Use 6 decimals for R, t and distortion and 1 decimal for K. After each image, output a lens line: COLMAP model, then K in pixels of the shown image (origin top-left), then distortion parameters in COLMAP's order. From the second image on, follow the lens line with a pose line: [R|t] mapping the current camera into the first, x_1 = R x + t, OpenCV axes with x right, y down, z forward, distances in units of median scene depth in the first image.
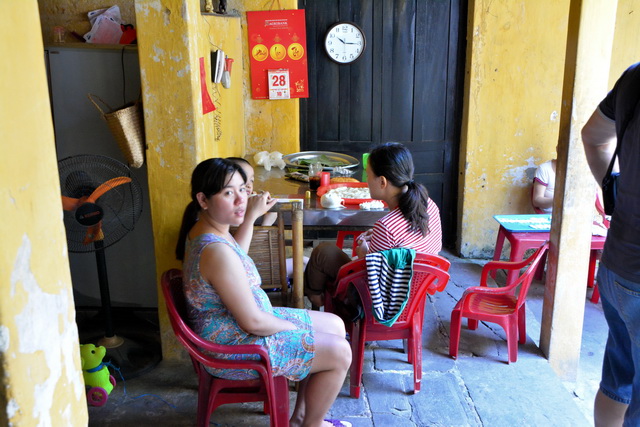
lens RADIAL K [[686.0, 0, 319.9], [0, 686.0, 213.4], [0, 0, 1]] dist [0.024257, 0.000000]
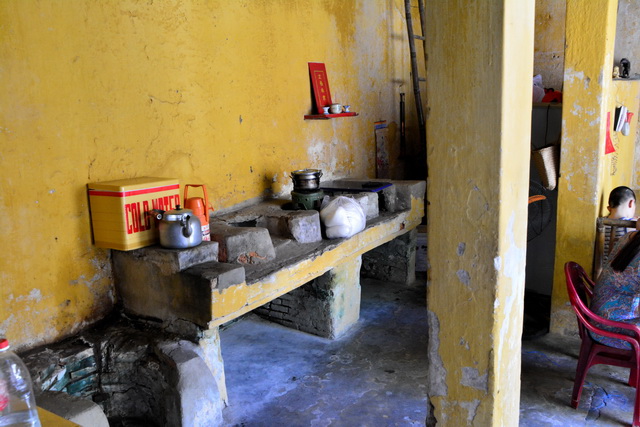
lens RADIAL K [[560.5, 0, 327.6], [0, 560.5, 227.0], [0, 0, 1]] dist [-0.050828, 0.021981]
pose [[0.827707, 0.107688, -0.550731, -0.009179], [-0.117527, 0.992915, 0.017518, 0.042295], [0.548715, 0.050226, 0.834499, -0.194135]]
